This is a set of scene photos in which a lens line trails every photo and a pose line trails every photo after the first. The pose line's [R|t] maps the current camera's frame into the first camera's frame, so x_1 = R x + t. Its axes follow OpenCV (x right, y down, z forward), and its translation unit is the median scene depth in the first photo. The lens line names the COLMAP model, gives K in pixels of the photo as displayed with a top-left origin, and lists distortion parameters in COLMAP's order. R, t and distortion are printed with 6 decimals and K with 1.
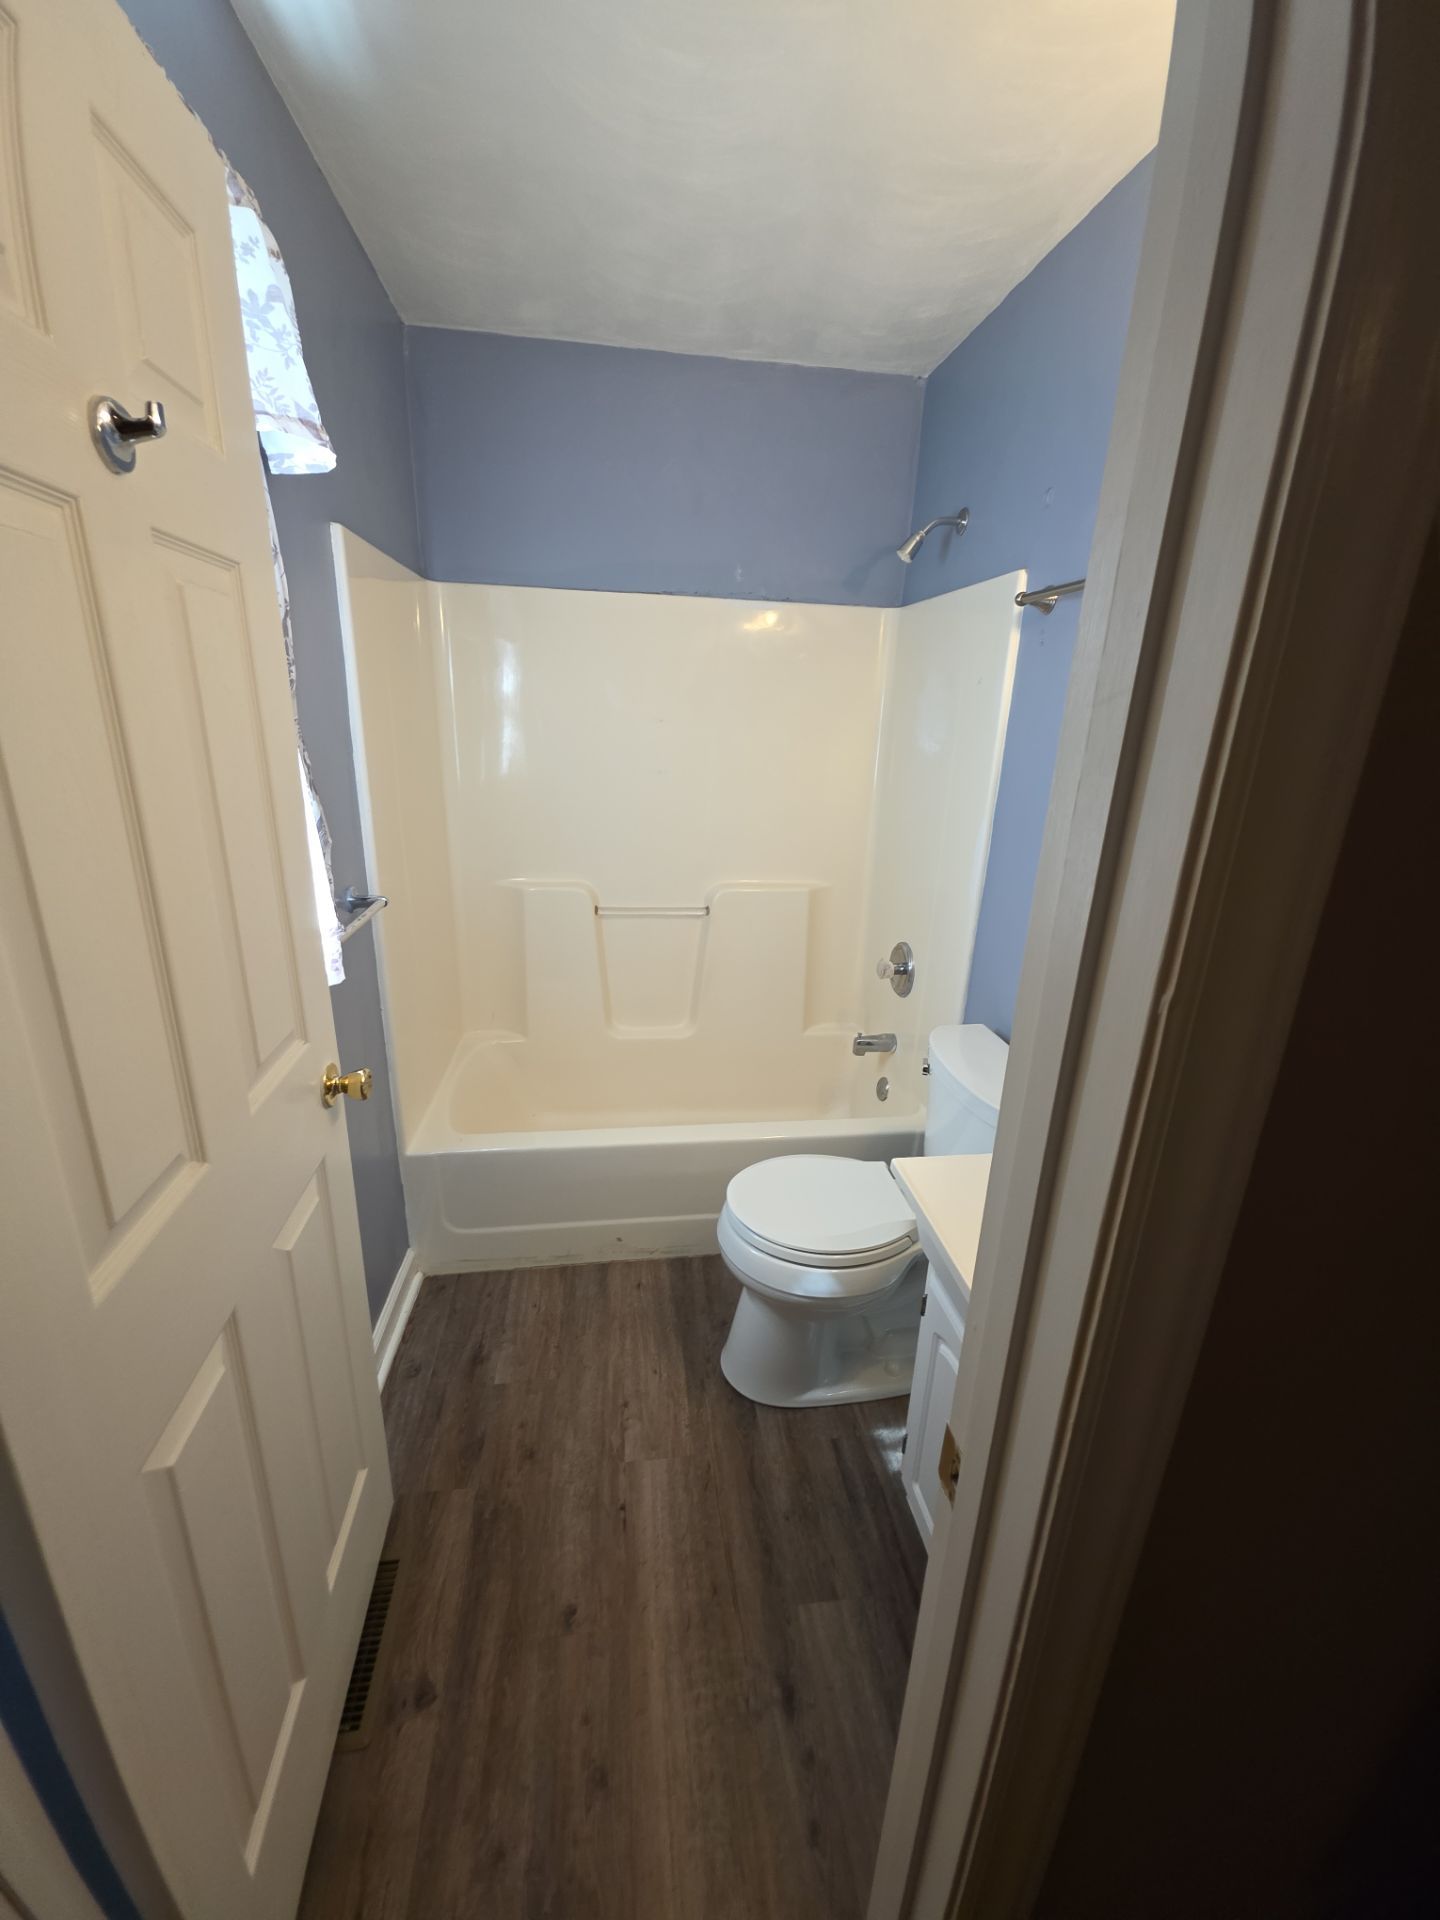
lens RADIAL K [[759.3, 0, 718.5], [0, 759.3, 949.6], [0, 0, 1]] dist [0.011410, -0.008437]
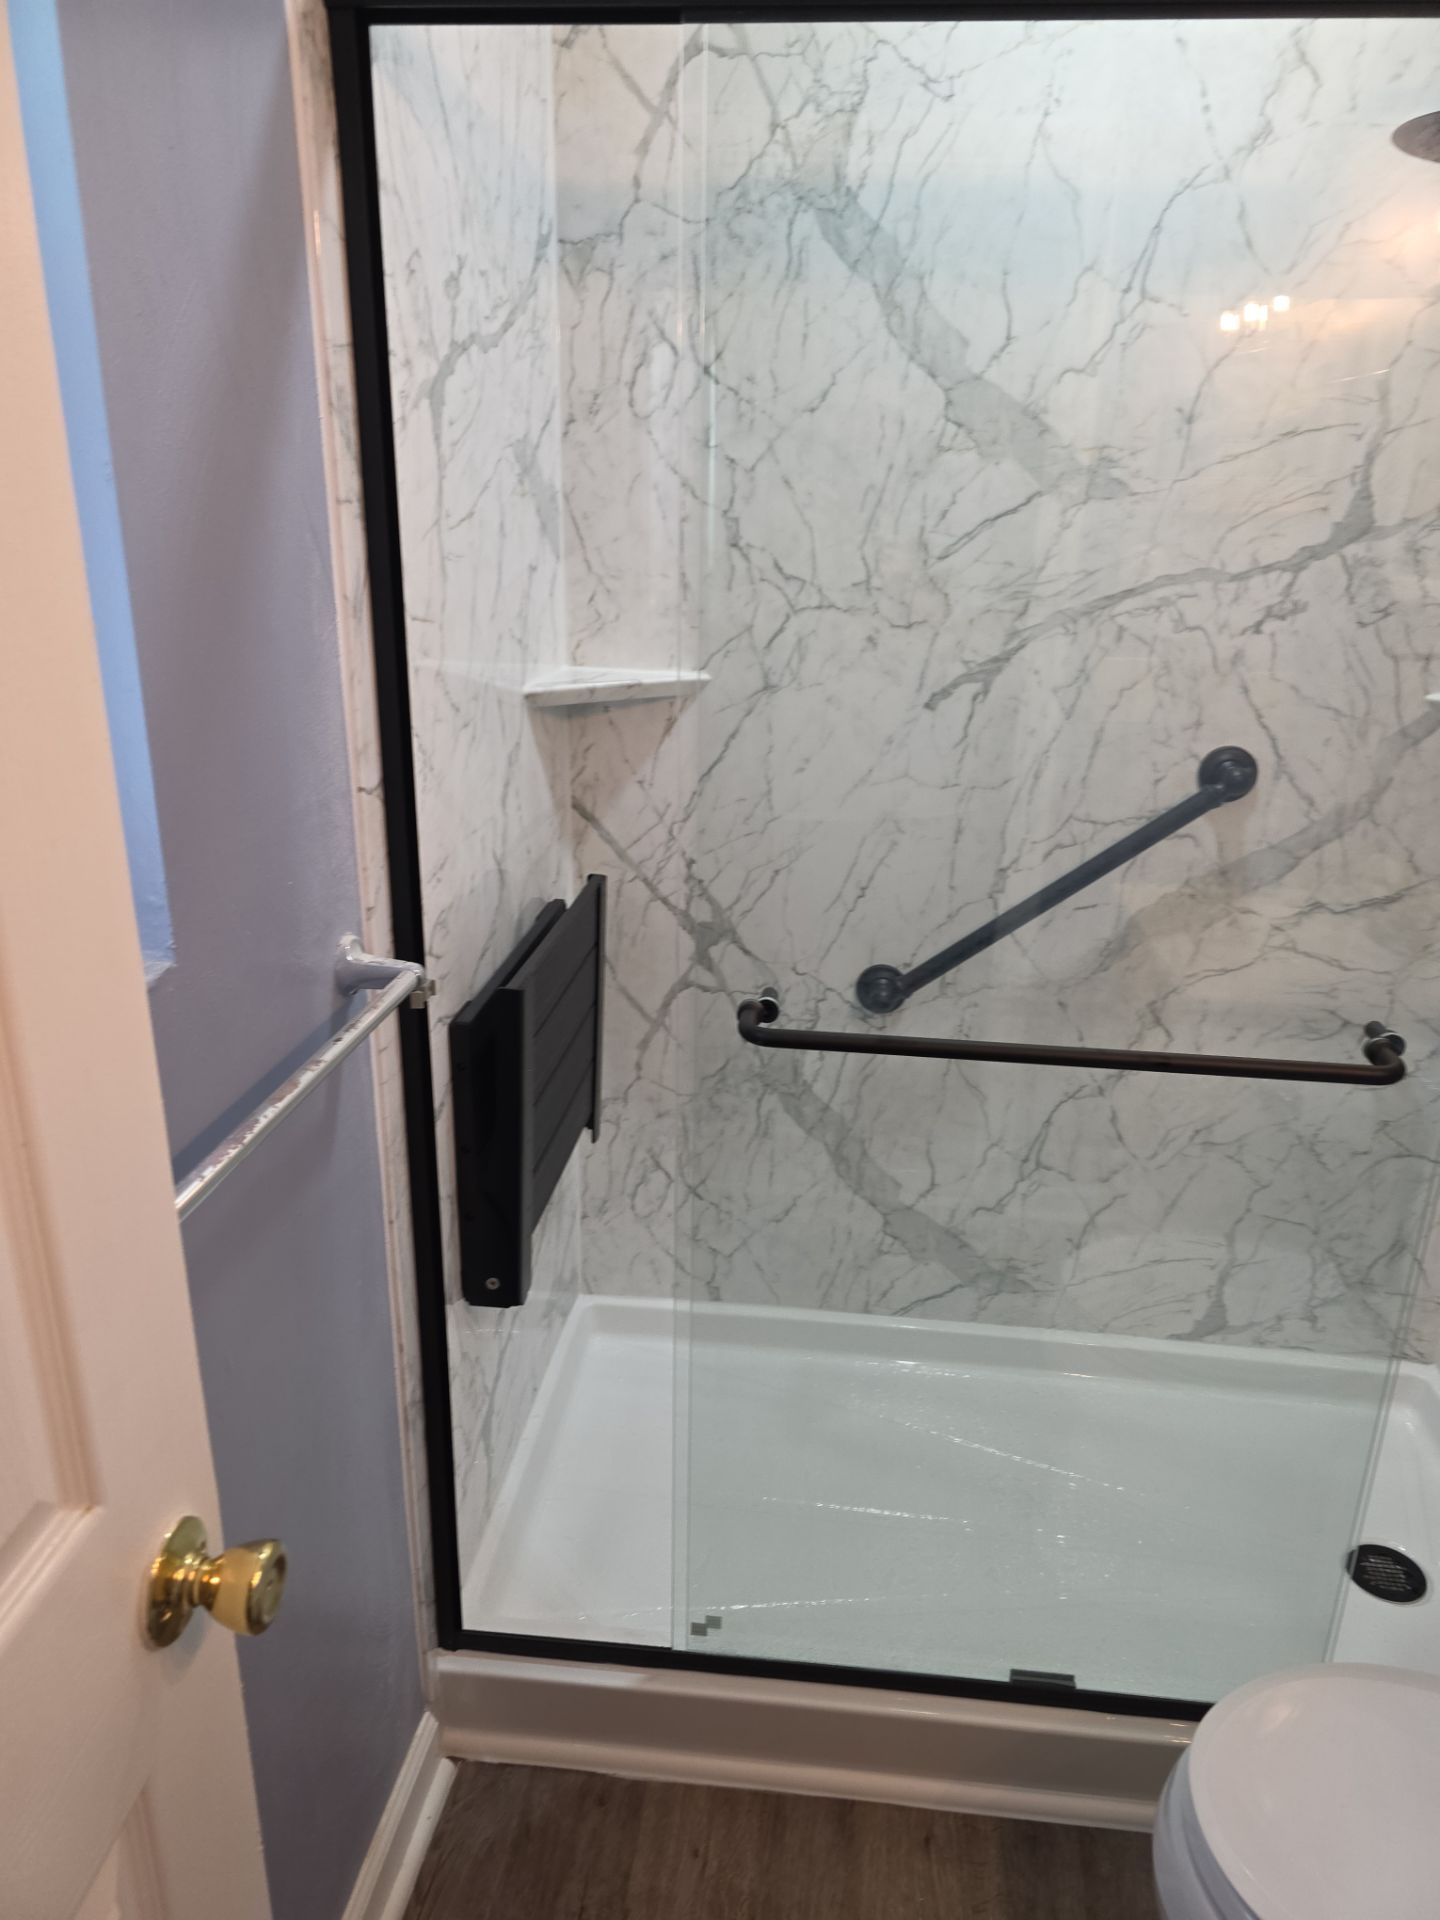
lens RADIAL K [[1300.4, 0, 726.0], [0, 1300.4, 953.0], [0, 0, 1]] dist [0.060707, -0.064258]
pose [[0.969494, 0.069490, -0.235059, -0.091017], [-0.062410, 0.997348, 0.037433, -0.117371], [0.237037, -0.021621, 0.971260, 0.304870]]
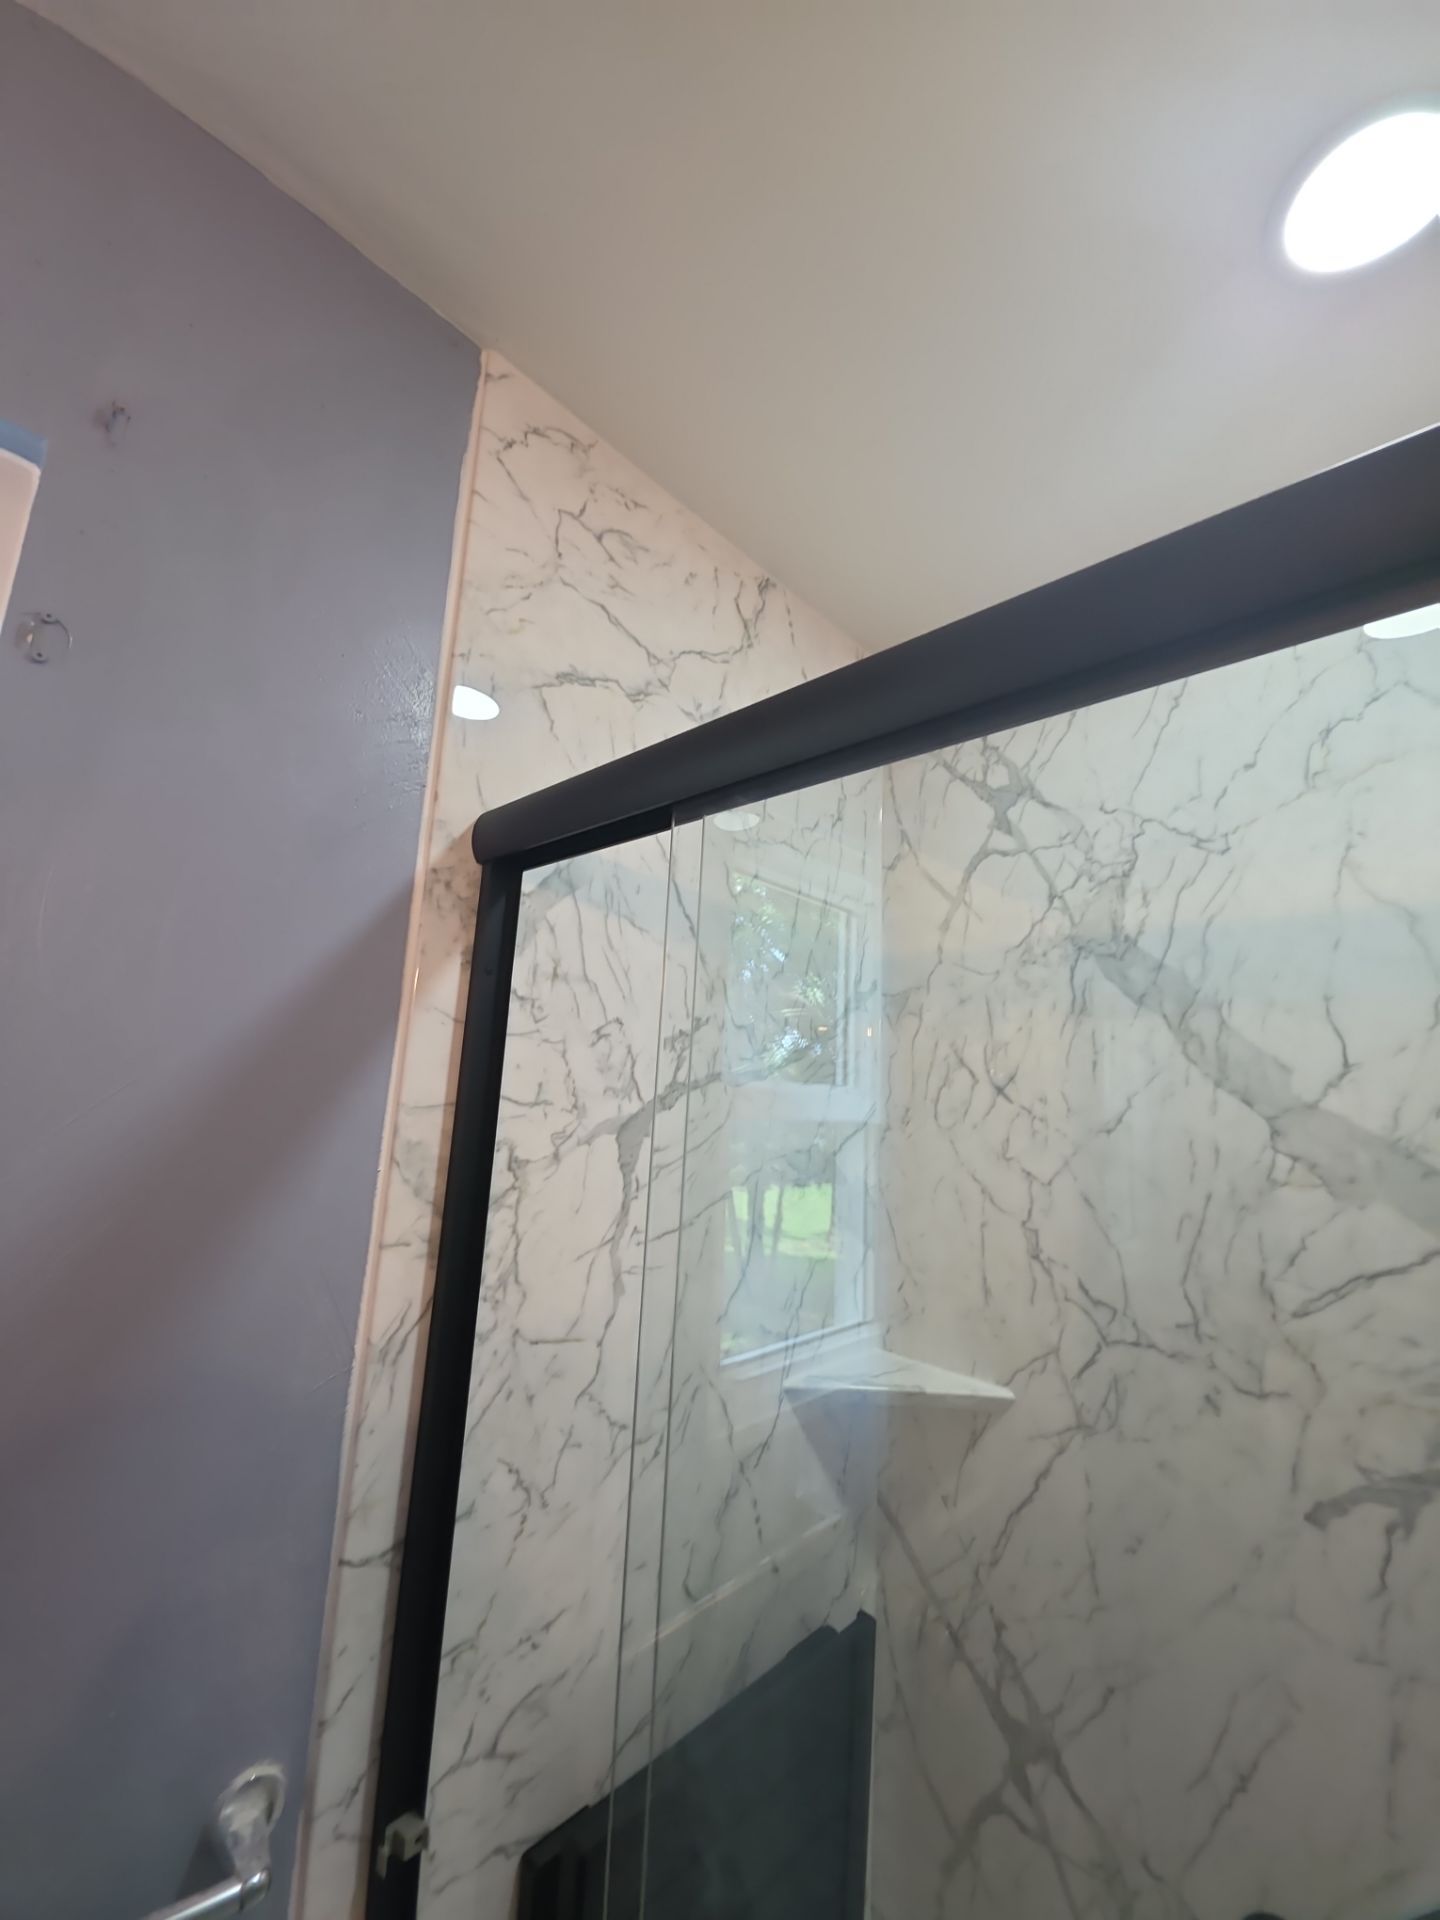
lens RADIAL K [[766.5, 0, 718.5], [0, 766.5, 949.9], [0, 0, 1]] dist [0.011885, -0.007556]
pose [[0.621998, -0.148386, -0.768830, -0.002506], [-0.264810, 0.884161, -0.384882, -0.341175], [0.736881, 0.442990, 0.510653, 0.781811]]
